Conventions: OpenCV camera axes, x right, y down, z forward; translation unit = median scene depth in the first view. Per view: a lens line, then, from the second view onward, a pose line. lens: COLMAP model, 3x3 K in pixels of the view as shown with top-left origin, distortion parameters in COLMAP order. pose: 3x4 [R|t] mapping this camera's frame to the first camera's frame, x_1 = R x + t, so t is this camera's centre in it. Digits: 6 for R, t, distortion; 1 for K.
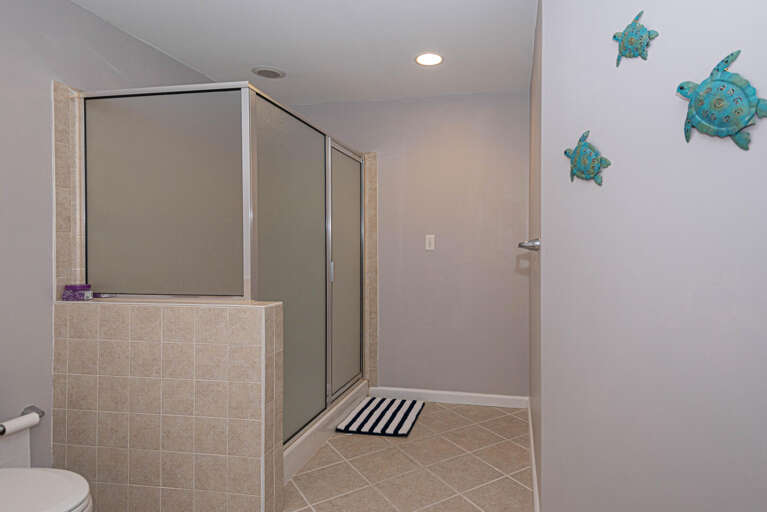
lens RADIAL K [[430.6, 0, 384.1], [0, 430.6, 255.3], [0, 0, 1]] dist [0.014195, 0.000489]
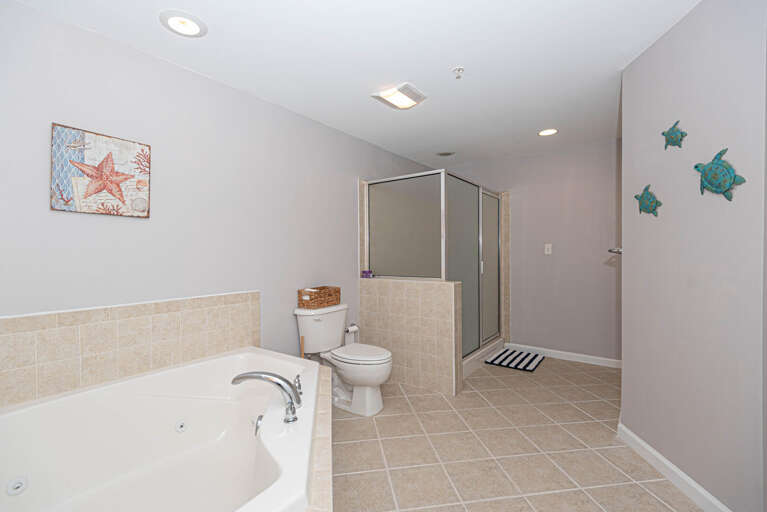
lens RADIAL K [[339.4, 0, 379.2], [0, 339.4, 257.4], [0, 0, 1]] dist [0.010689, -0.001666]
pose [[0.936763, -0.000965, -0.349964, -0.051768], [-0.000761, 0.999988, -0.004792, 0.008812], [0.349964, 0.004755, 0.936751, -0.550068]]
